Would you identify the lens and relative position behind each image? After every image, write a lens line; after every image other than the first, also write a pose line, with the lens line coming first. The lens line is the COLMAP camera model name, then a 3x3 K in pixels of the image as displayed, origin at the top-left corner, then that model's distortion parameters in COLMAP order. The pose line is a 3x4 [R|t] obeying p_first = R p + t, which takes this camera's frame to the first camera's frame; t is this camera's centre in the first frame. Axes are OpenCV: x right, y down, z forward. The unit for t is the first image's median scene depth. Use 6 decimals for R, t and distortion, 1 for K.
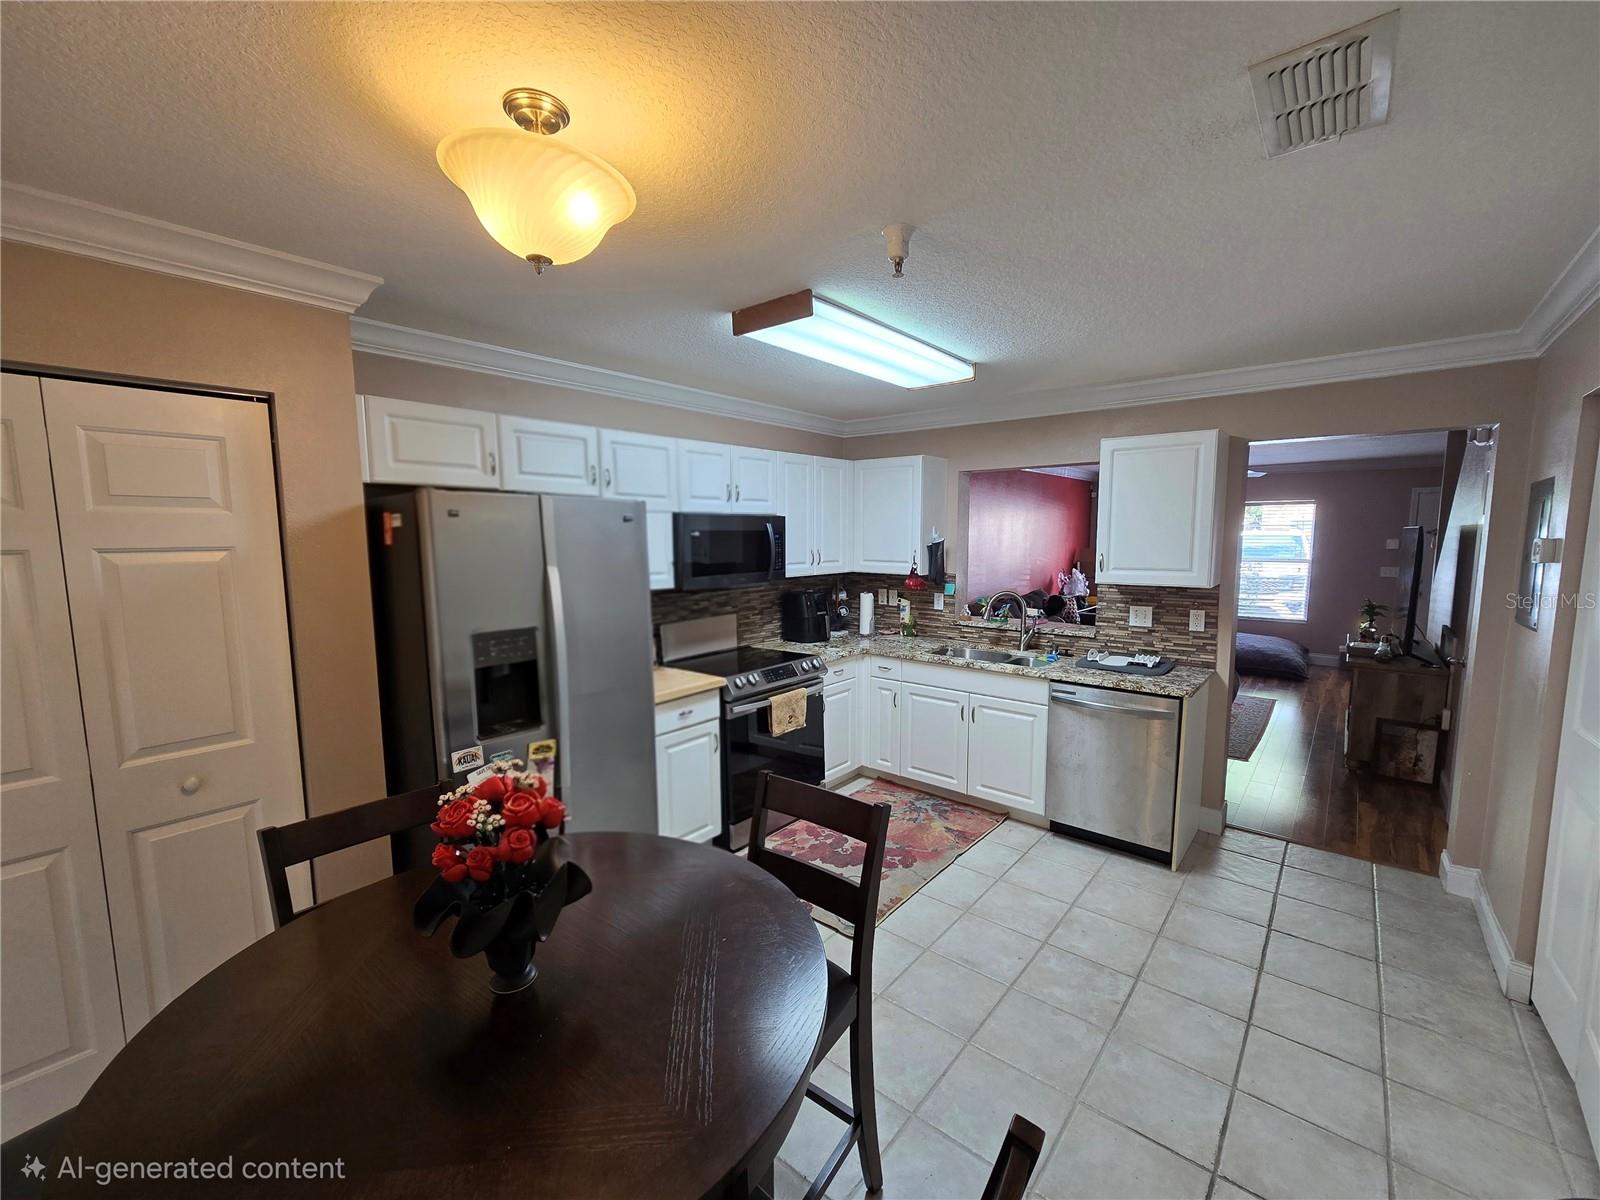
lens RADIAL K [[656.9, 0, 800.9], [0, 656.9, 607.0], [0, 0, 1]] dist [-0.000599, 0.000832]
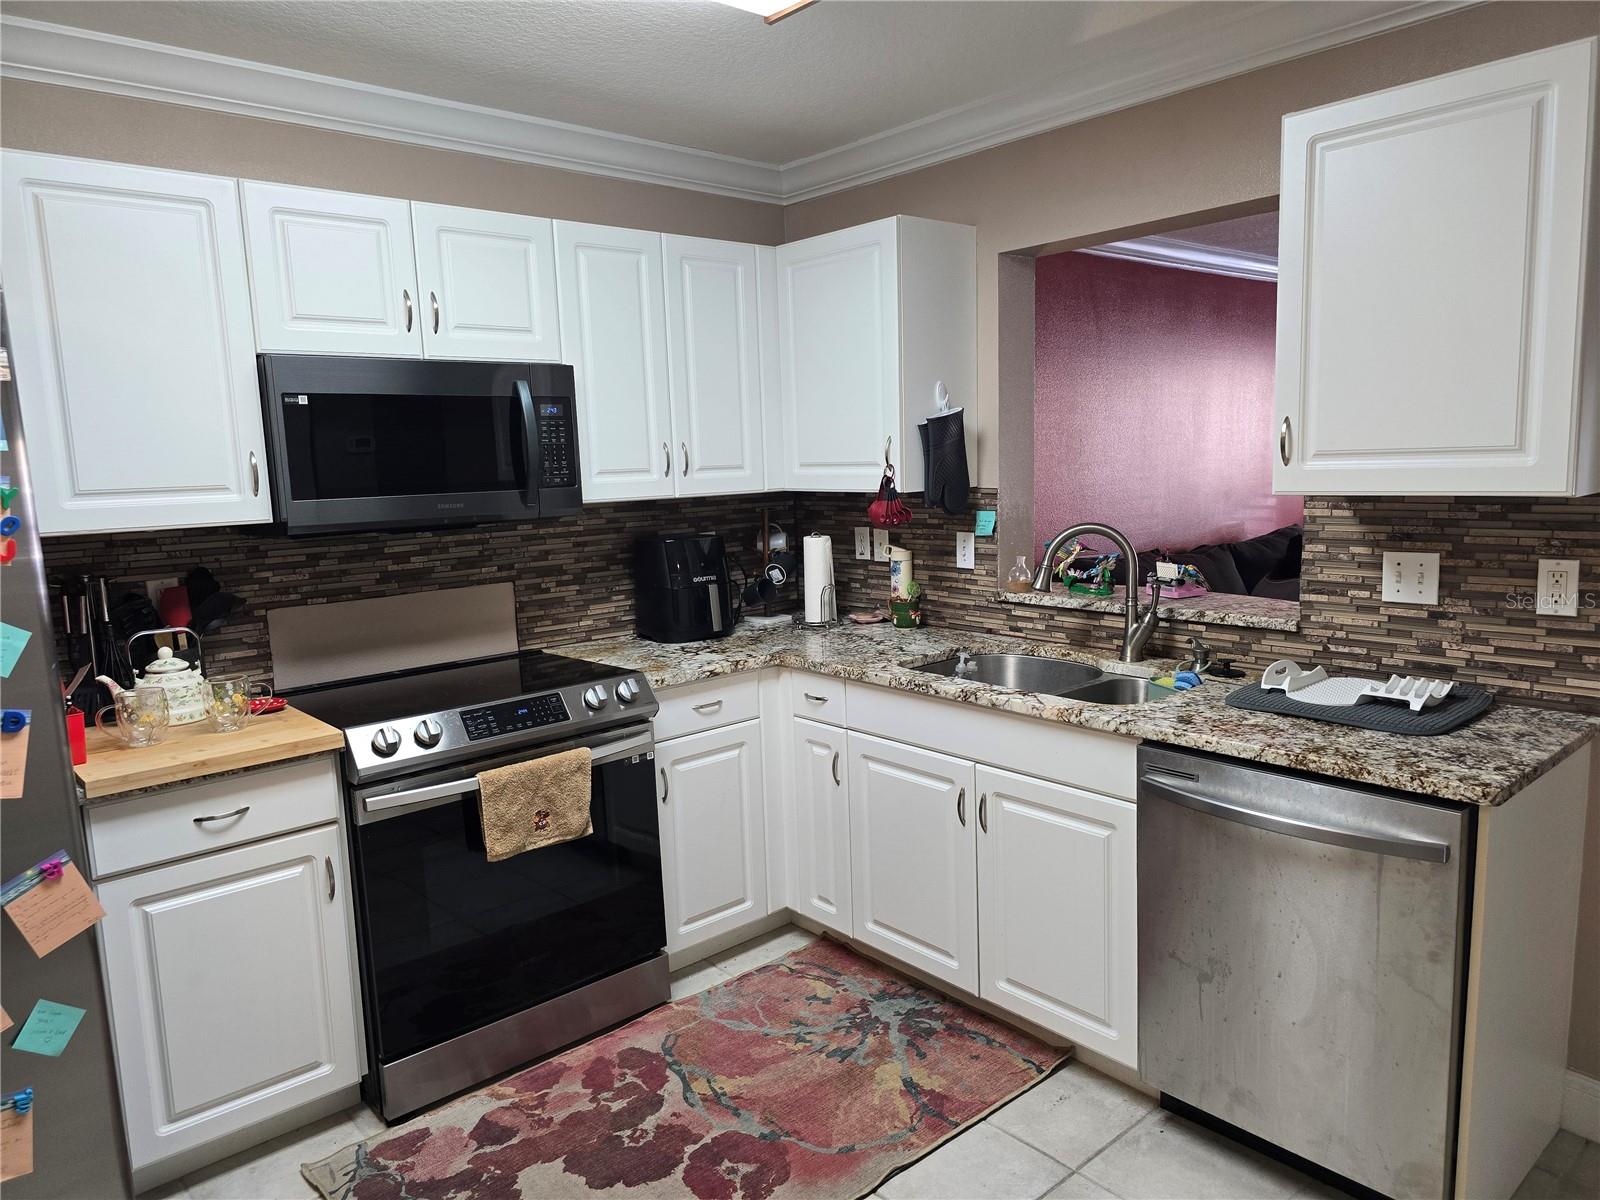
lens RADIAL K [[1069.0, 0, 806.8], [0, 1069.0, 597.0], [0, 0, 1]] dist [0.045079, -0.016583]
pose [[0.988468, -0.008025, -0.151215, 0.249267], [0.011663, 0.999663, 0.023188, 0.006132], [0.150978, -0.024684, 0.988229, 0.292438]]
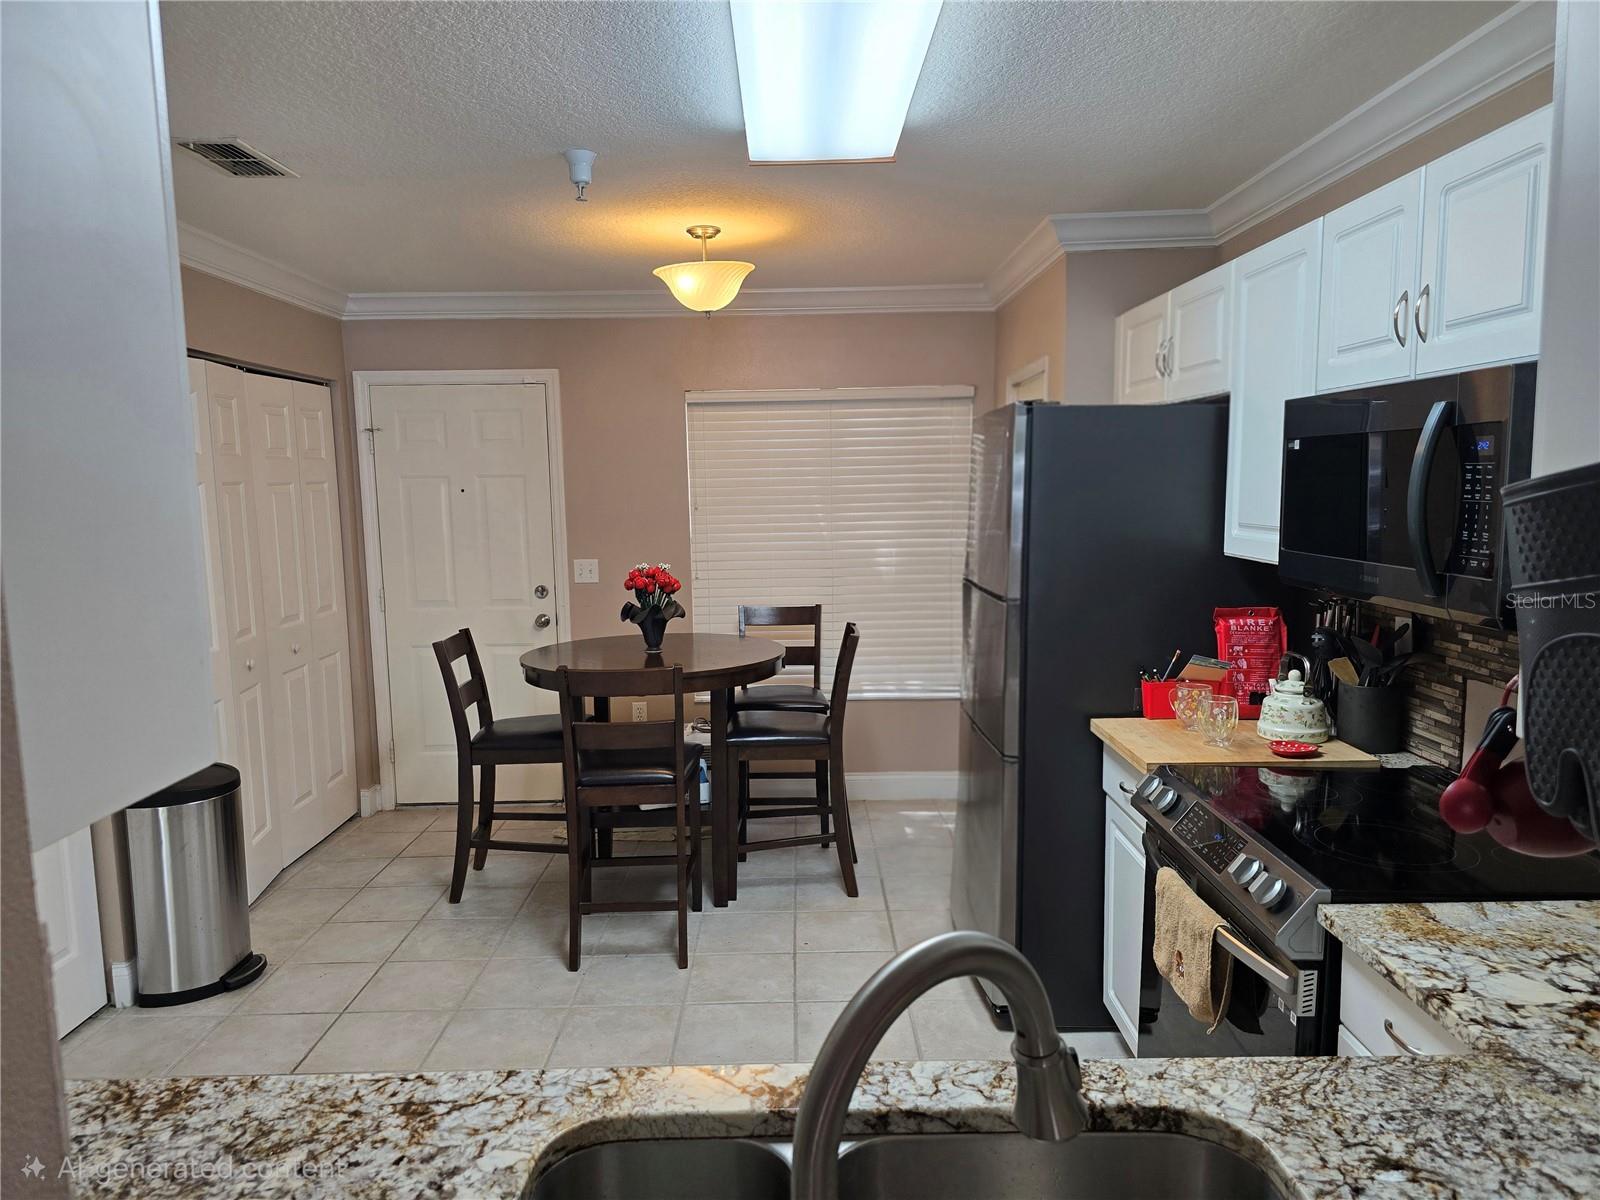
lens RADIAL K [[1069.0, 0, 804.4], [0, 1069.0, 602.1], [0, 0, 1]] dist [0.045079, -0.016583]
pose [[-0.755990, 0.093019, -0.647941, 0.491688], [-0.050926, 0.978494, 0.199892, -0.136286], [0.652599, 0.184114, -0.734994, 1.271570]]
